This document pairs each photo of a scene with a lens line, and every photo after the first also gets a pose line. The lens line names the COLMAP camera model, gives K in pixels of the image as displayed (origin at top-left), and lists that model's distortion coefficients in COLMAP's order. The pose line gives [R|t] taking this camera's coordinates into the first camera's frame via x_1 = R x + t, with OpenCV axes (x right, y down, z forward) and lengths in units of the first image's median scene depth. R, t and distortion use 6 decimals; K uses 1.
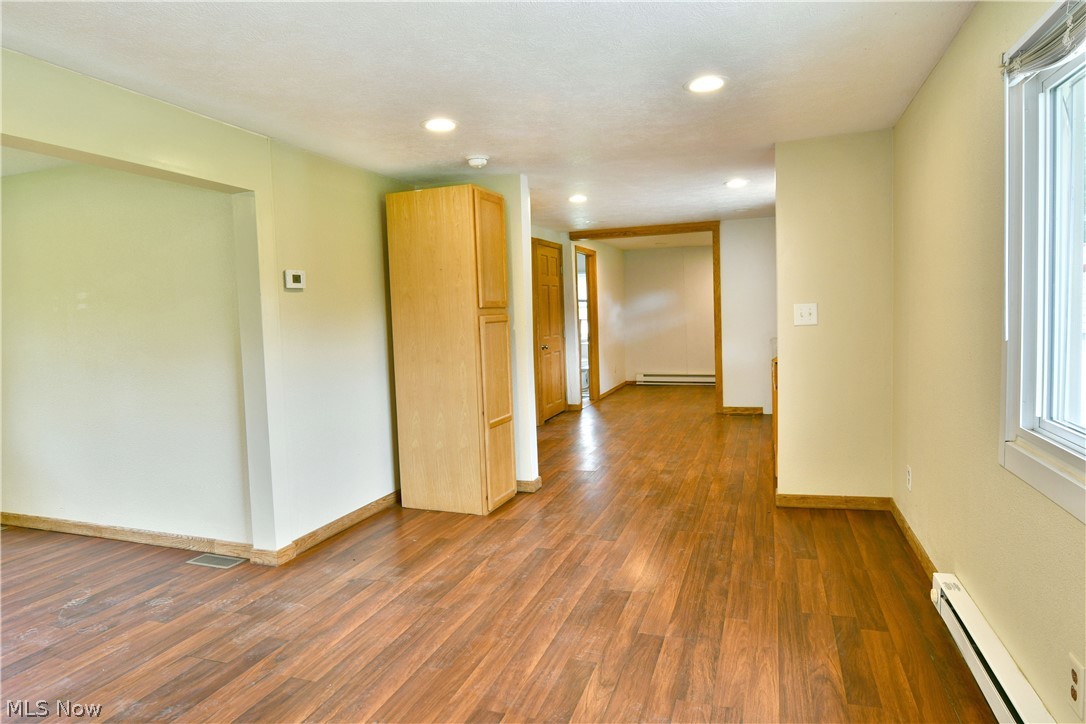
lens RADIAL K [[650.6, 0, 539.4], [0, 650.6, 389.1], [0, 0, 1]] dist [-0.015891, -0.001431]
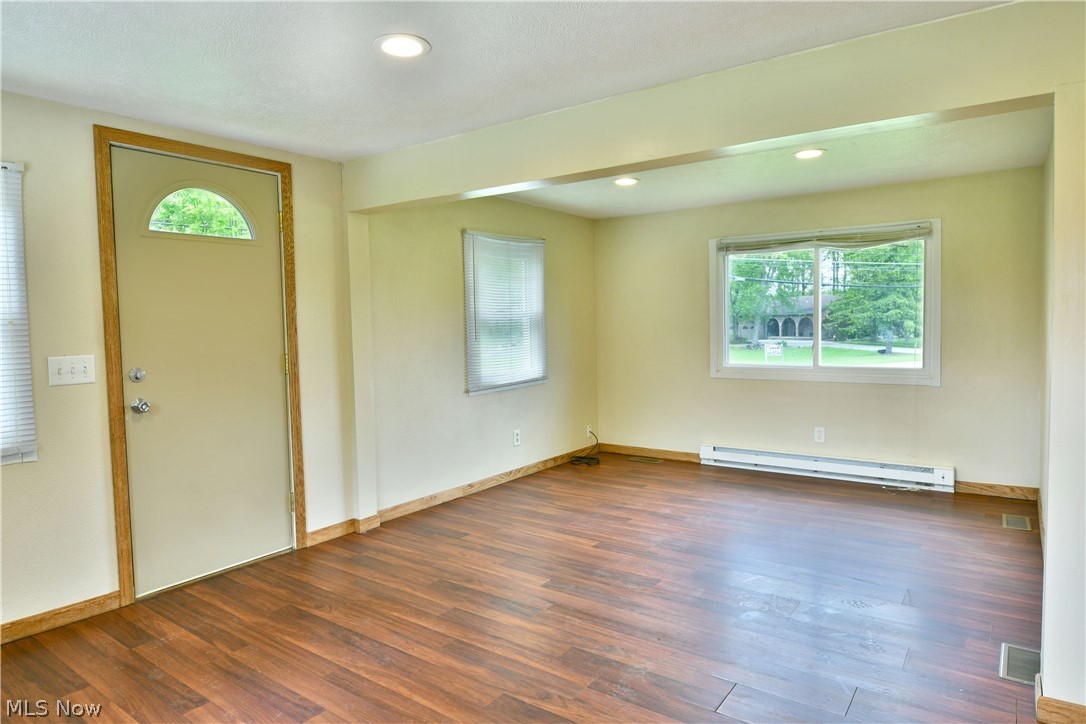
lens RADIAL K [[656.4, 0, 536.6], [0, 656.4, 358.0], [0, 0, 1]] dist [-0.012535, -0.005573]
pose [[-0.286076, 0.088755, -0.954087, 0.266686], [-0.079731, 0.990043, 0.116007, -0.089990], [0.954884, 0.109257, -0.276151, 0.679722]]
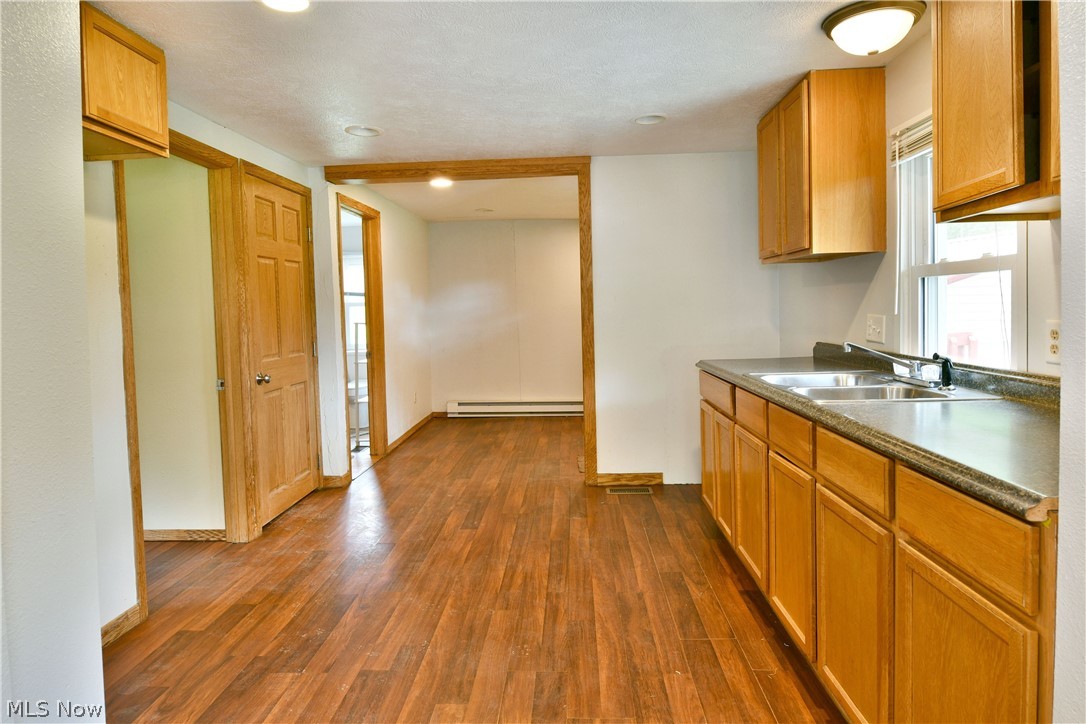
lens RADIAL K [[677.6, 0, 541.5], [0, 677.6, 342.8], [0, 0, 1]] dist [-0.005798, -0.003363]
pose [[0.959688, -0.002512, 0.281055, 0.147466], [0.022840, 0.997350, -0.069077, -0.111394], [-0.280136, 0.072712, 0.957202, 0.967884]]
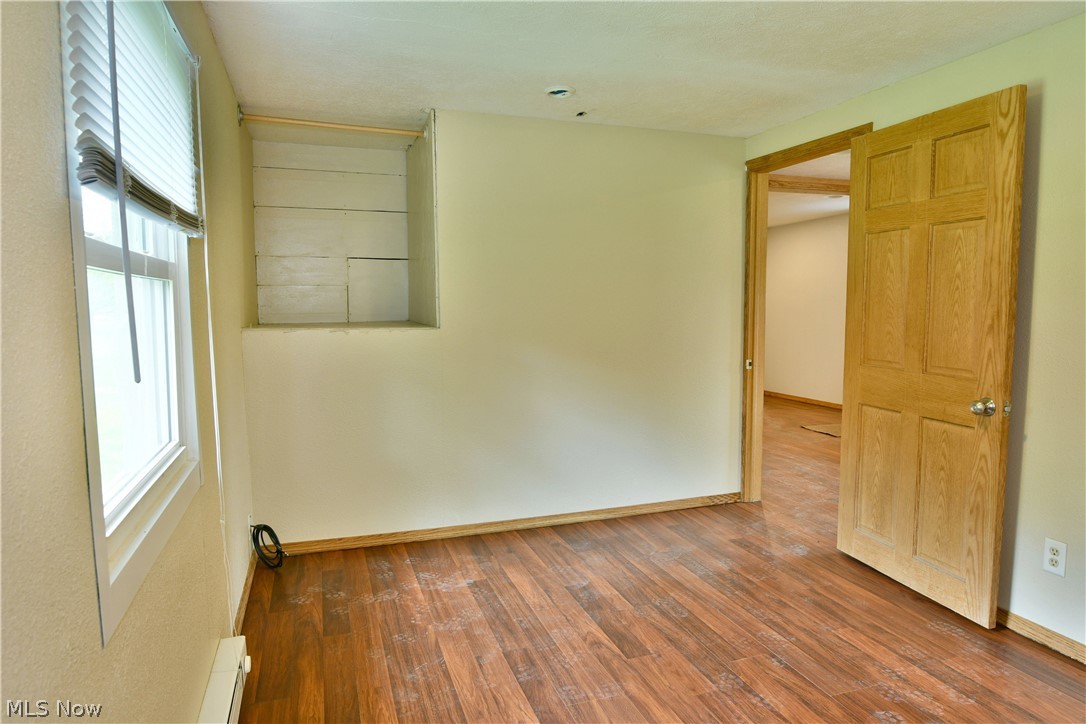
lens RADIAL K [[648.1, 0, 549.6], [0, 648.1, 367.7], [0, 0, 1]] dist [-0.009258, -0.001427]
pose [[0.784519, -0.029281, 0.619413, -1.046451], [0.047429, 0.998792, -0.012856, -0.126555], [-0.618288, 0.039464, 0.784960, 1.457869]]
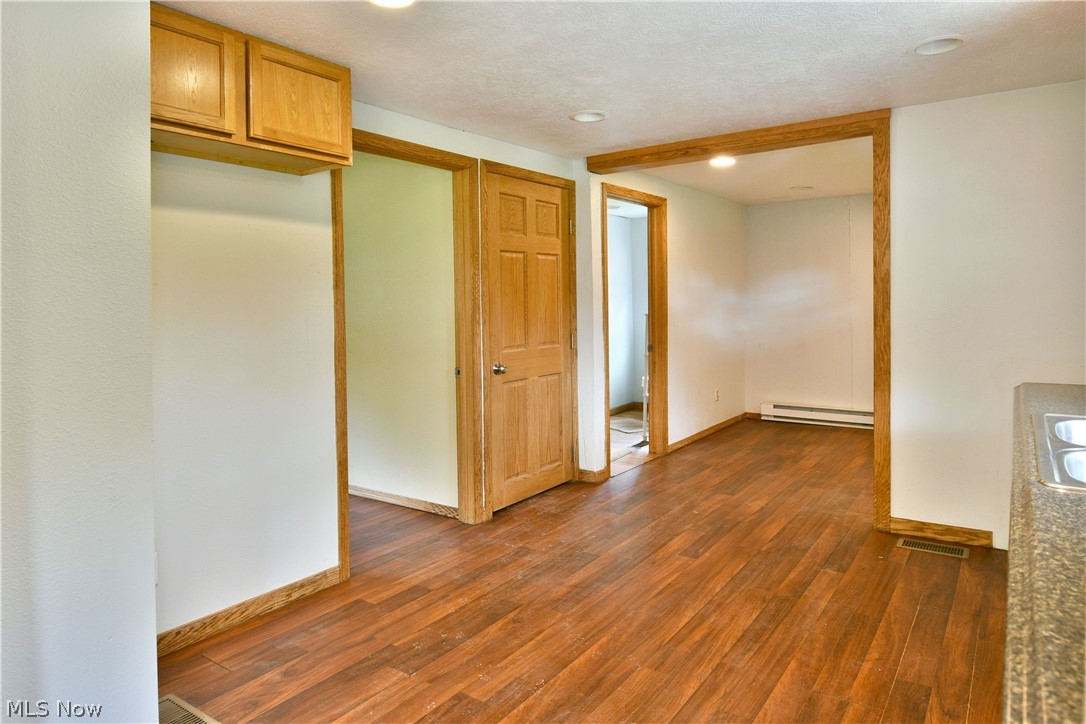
lens RADIAL K [[671.9, 0, 523.5], [0, 671.9, 322.1], [0, 0, 1]] dist [0.015721, -0.032692]
pose [[0.953772, 0.021160, -0.299787, 0.406736], [-0.045852, 0.996085, -0.075574, -0.134790], [0.297014, 0.085826, 0.951008, 1.084095]]
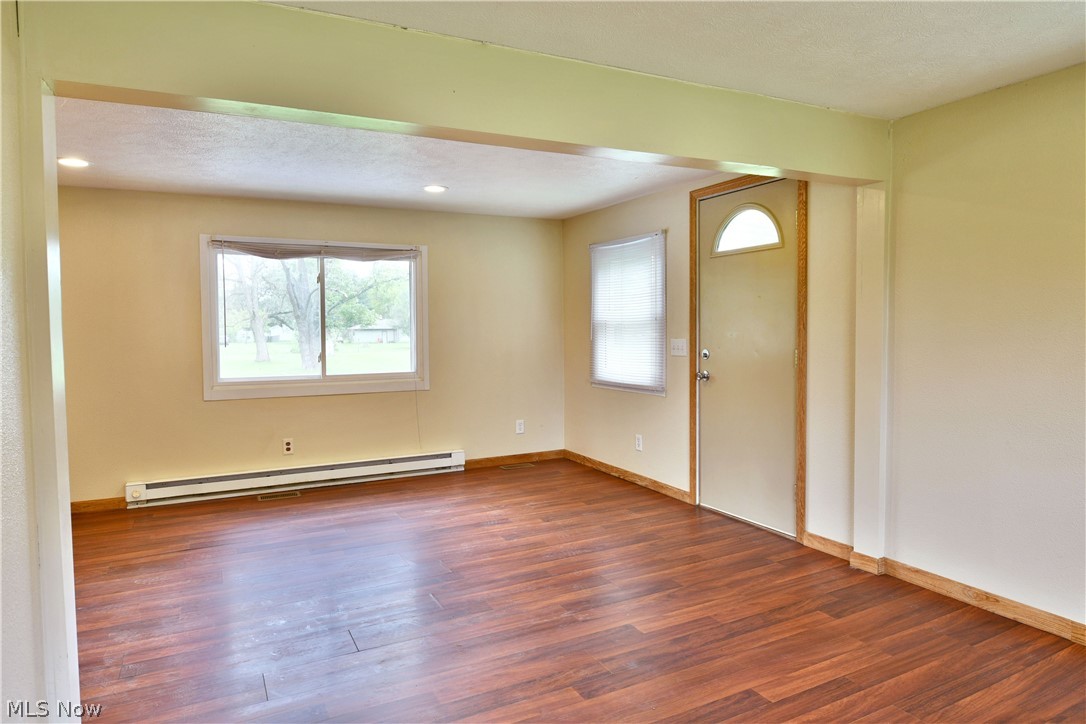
lens RADIAL K [[656.4, 0, 536.6], [0, 656.4, 358.0], [0, 0, 1]] dist [-0.012535, -0.005573]
pose [[-0.718167, 0.008461, 0.695819, -1.071018], [0.113491, 0.987962, 0.105122, -0.088713], [-0.686554, 0.154464, -0.710482, 1.068405]]
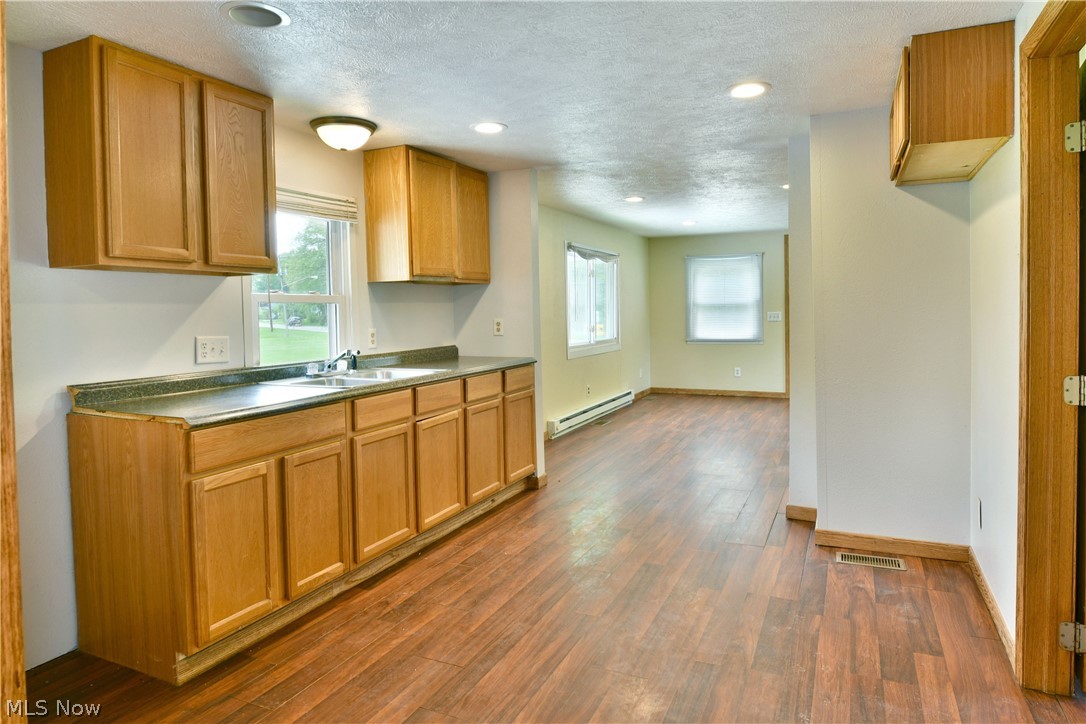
lens RADIAL K [[674.6, 0, 533.0], [0, 674.6, 331.0], [0, 0, 1]] dist [-0.005164, -0.002482]
pose [[-0.992325, 0.053777, 0.111355, 0.292931], [0.069203, 0.987778, 0.139661, -0.305804], [-0.102483, 0.146295, -0.983918, 2.561837]]
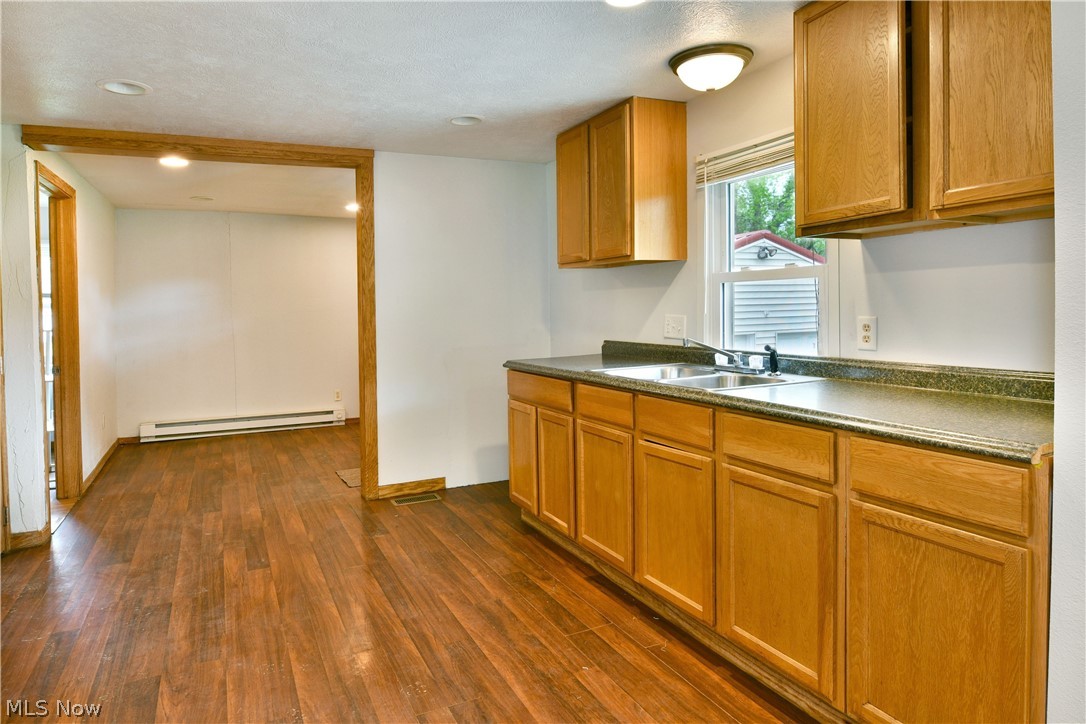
lens RADIAL K [[669.3, 0, 545.1], [0, 669.3, 326.0], [0, 0, 1]] dist [-0.007564, -0.003283]
pose [[0.707678, -0.001554, 0.706534, -0.035040], [0.077947, 0.994065, -0.075887, -0.121098], [-0.702222, 0.108776, 0.703599, 1.117521]]
